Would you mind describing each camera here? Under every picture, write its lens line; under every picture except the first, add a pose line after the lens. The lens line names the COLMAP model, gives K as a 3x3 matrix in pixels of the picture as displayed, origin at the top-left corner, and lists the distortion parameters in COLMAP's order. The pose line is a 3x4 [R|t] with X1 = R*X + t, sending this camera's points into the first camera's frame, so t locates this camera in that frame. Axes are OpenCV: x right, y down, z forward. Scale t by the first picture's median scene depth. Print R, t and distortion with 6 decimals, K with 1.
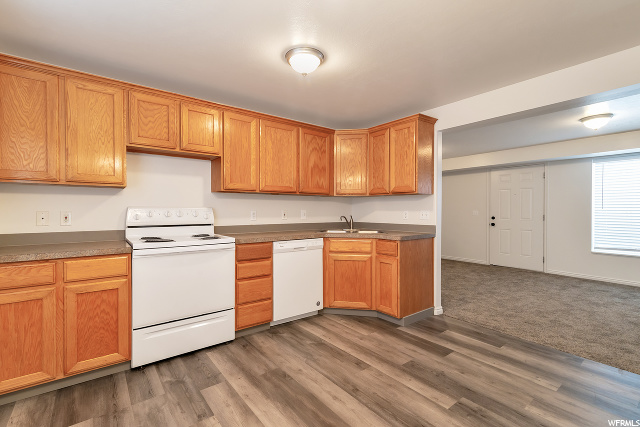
lens RADIAL K [[294.2, 0, 323.2], [0, 294.2, 211.1], [0, 0, 1]] dist [0.014608, -0.000386]
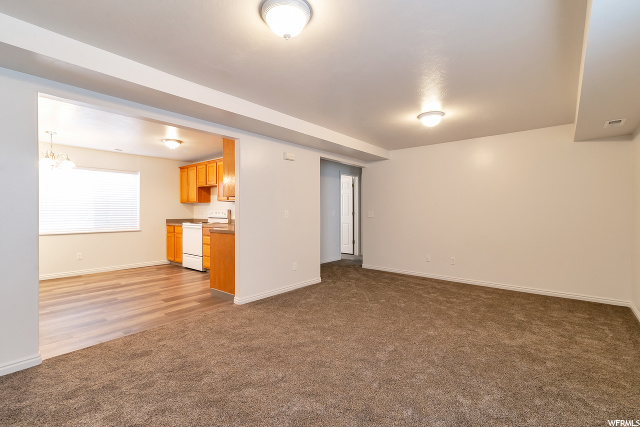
lens RADIAL K [[294.2, 0, 295.9], [0, 294.2, 216.3], [0, 0, 1]] dist [0.014608, -0.000386]
pose [[0.167760, 0.011417, -0.985762, 2.095892], [-0.005480, 0.999928, 0.010648, 0.010189], [0.985813, 0.003615, 0.167810, 1.430575]]
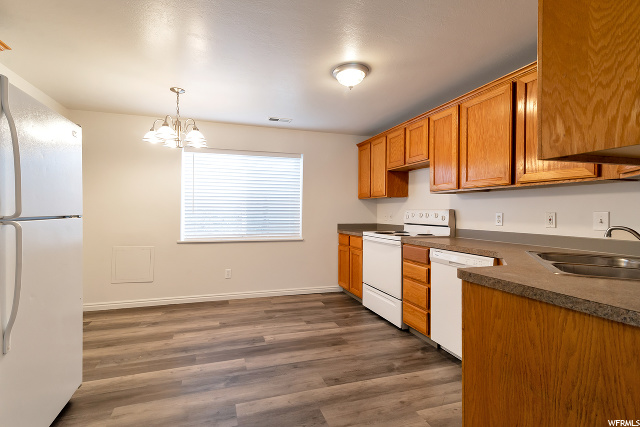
lens RADIAL K [[294.2, 0, 304.7], [0, 294.2, 212.0], [0, 0, 1]] dist [0.014608, -0.000386]
pose [[-0.351347, -0.003776, -0.936238, 0.937149], [-0.009849, 0.999951, -0.000337, 0.001432], [0.936193, 0.009103, -0.351367, 1.140552]]
